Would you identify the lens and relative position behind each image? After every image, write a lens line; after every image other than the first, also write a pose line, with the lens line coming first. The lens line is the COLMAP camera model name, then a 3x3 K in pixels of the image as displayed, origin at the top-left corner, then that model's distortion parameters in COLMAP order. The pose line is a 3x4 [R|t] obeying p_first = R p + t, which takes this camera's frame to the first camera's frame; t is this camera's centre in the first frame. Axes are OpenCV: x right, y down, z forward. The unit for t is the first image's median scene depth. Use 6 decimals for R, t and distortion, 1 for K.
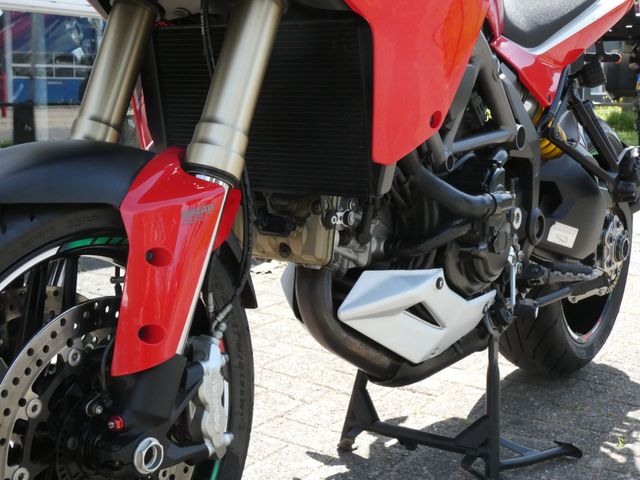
lens RADIAL K [[984.8, 0, 320.2], [0, 984.8, 267.1], [0, 0, 1]] dist [0.005670, -0.018539]
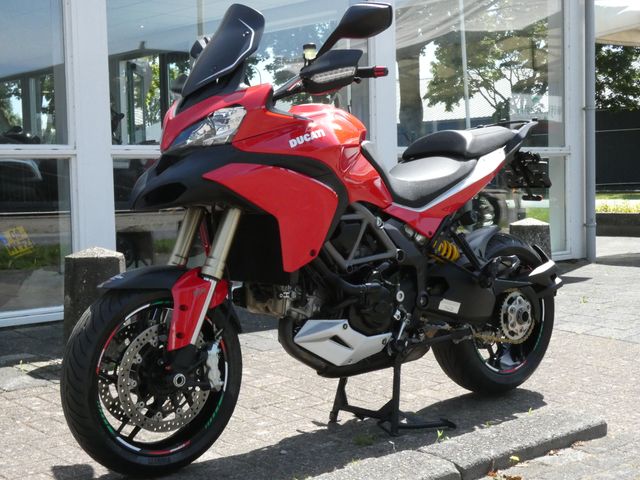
lens RADIAL K [[1028.1, 0, 320.0], [0, 1028.1, 240.0], [0, 0, 1]] dist [0.016937, -0.044900]
pose [[0.963989, -0.015460, -0.265493, 0.717692], [-0.014863, 0.993617, -0.111826, 0.086865], [0.265527, 0.111746, 0.957605, -1.246321]]
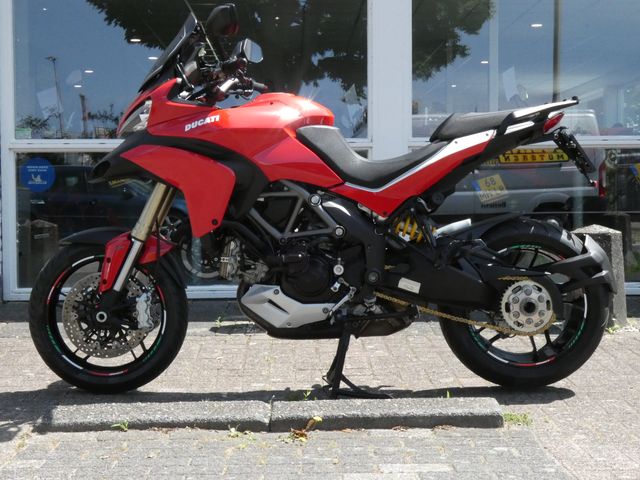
lens RADIAL K [[1151.3, 0, 320.0], [0, 1151.3, 240.0], [0, 0, 1]] dist [0.018263, -0.077589]
pose [[0.567302, 0.014869, -0.823375, 2.661536], [-0.130832, 0.988766, -0.072287, 0.086005], [0.813050, 0.148733, 0.562874, -0.517690]]
